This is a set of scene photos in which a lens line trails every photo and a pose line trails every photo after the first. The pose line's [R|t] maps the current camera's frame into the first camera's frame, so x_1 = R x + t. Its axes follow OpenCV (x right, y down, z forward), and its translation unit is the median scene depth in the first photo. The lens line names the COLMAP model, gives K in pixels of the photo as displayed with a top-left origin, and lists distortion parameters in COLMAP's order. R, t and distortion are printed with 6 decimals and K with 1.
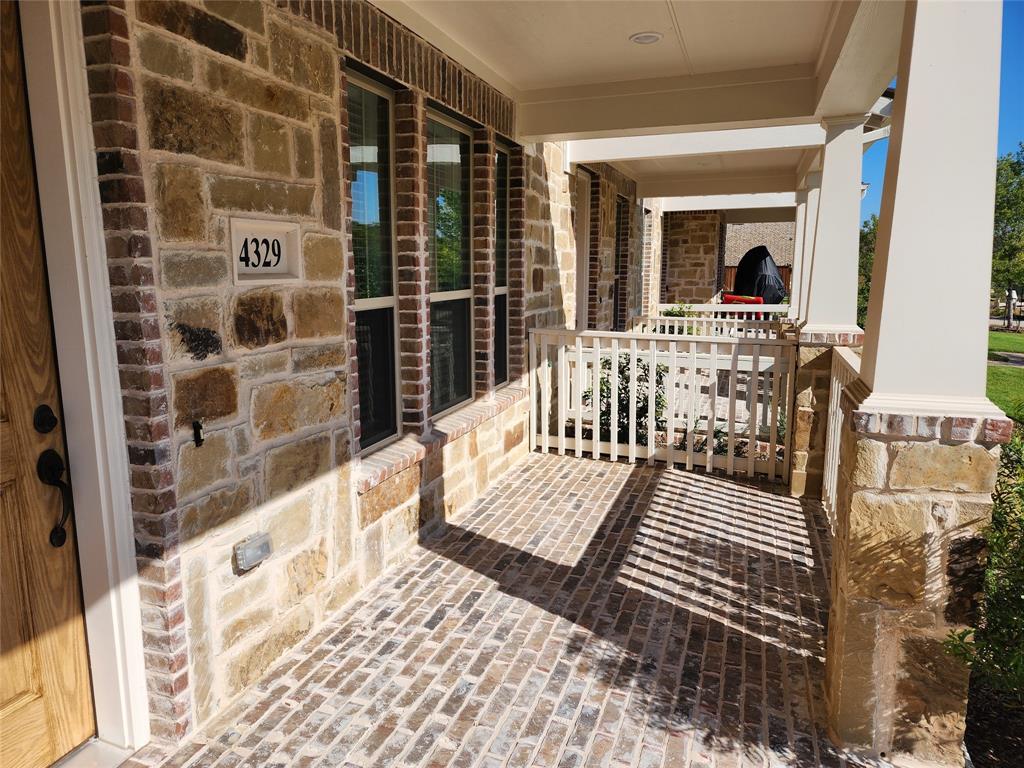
lens RADIAL K [[684.2, 0, 513.9], [0, 684.2, 382.6], [0, 0, 1]] dist [0.078009, -0.079696]
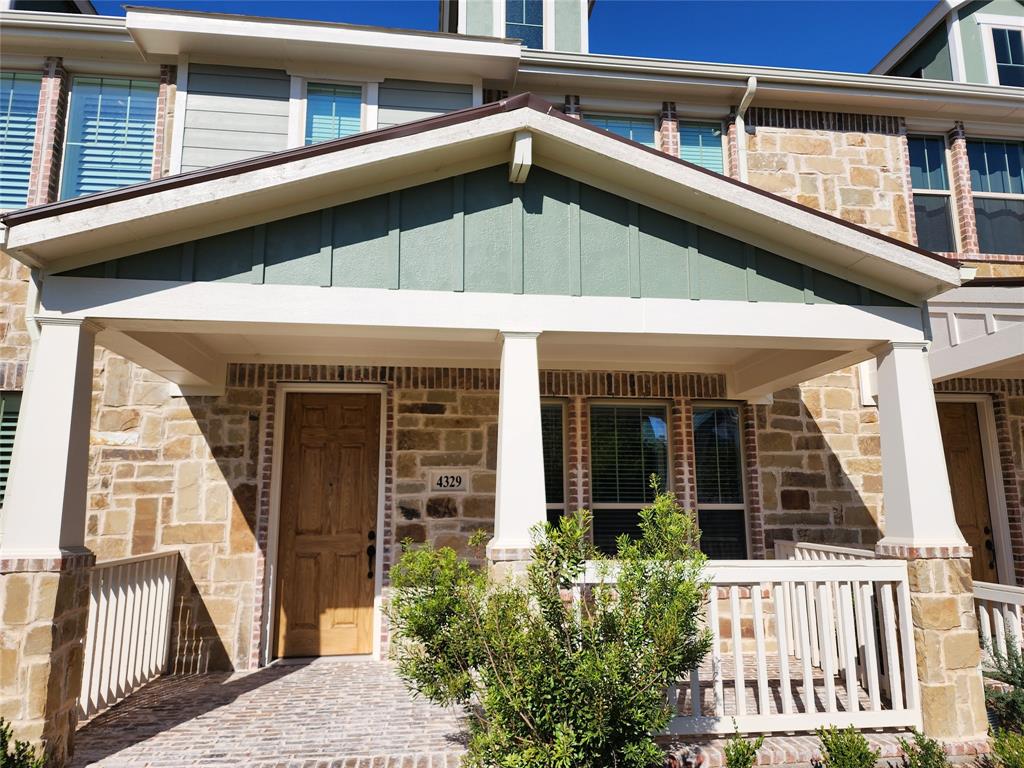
lens RADIAL K [[684.2, 0, 513.9], [0, 684.2, 382.6], [0, 0, 1]] dist [0.078009, -0.079696]
pose [[0.444836, -0.166884, -0.879927, 2.168671], [-0.147146, 0.955517, -0.255608, 0.081215], [0.883442, 0.243181, 0.400492, 0.110927]]
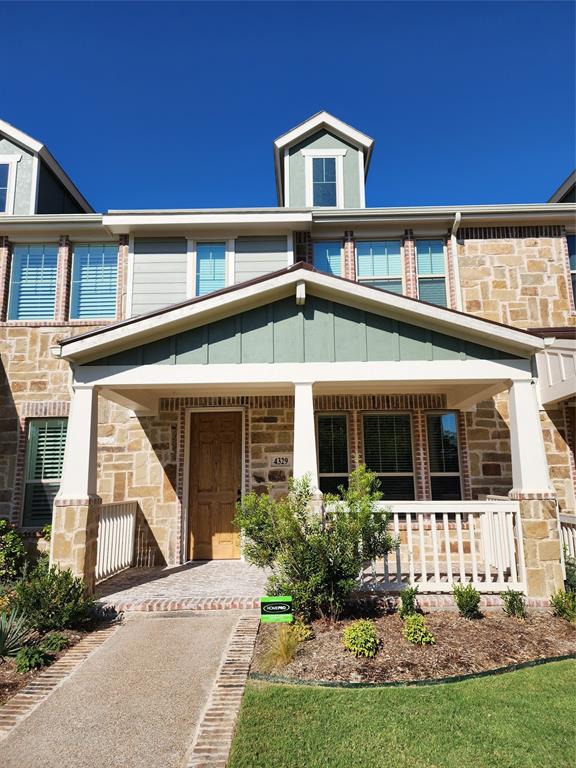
lens RADIAL K [[513.1, 0, 291.6], [0, 513.1, 380.7], [0, 0, 1]] dist [0.078009, -0.079696]
pose [[0.313247, -0.192553, -0.929946, 3.036821], [-0.148342, 0.957288, -0.248182, 0.137737], [0.938014, 0.215692, 0.271304, 0.050803]]
